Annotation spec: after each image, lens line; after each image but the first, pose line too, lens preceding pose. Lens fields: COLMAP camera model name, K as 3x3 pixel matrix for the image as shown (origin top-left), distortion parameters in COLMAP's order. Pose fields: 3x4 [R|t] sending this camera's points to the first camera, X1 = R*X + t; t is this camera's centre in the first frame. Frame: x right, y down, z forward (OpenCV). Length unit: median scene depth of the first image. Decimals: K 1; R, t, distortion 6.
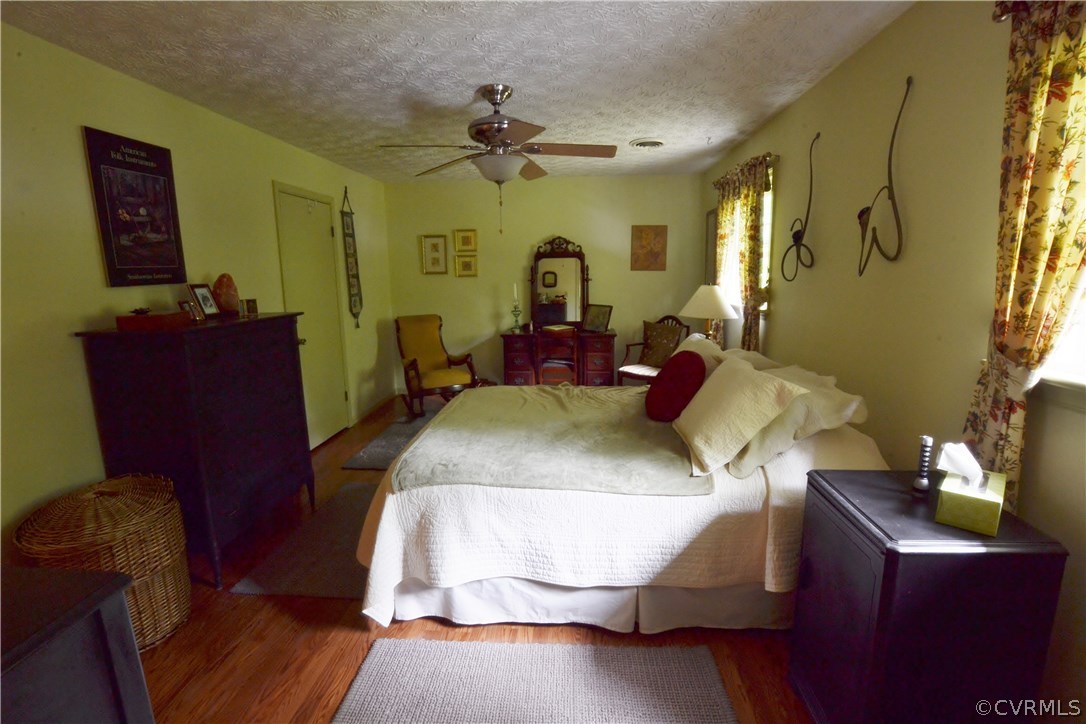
lens RADIAL K [[518.6, 0, 544.9], [0, 518.6, 365.9], [0, 0, 1]] dist [-0.022403, 0.001778]
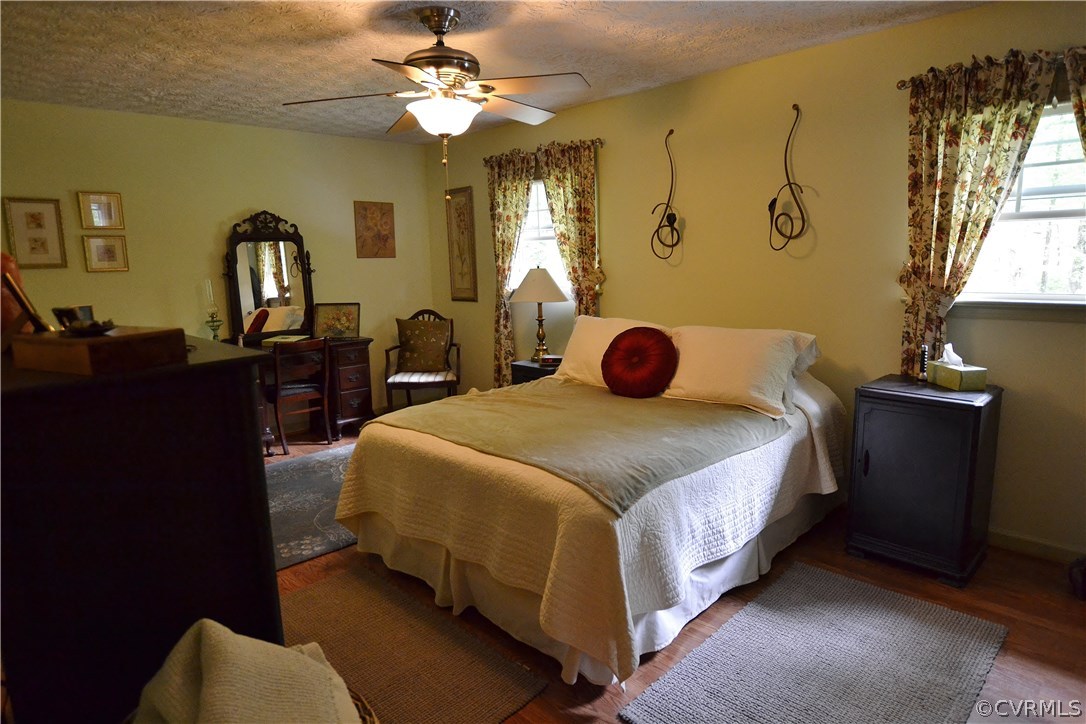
lens RADIAL K [[658.8, 0, 543.3], [0, 658.8, 360.9], [0, 0, 1]] dist [0.003421, 0.004161]
pose [[0.644456, -0.128405, 0.753783, -0.548653], [0.157845, 0.986907, 0.033166, -0.024245], [-0.748172, 0.097607, 0.656286, 0.191684]]
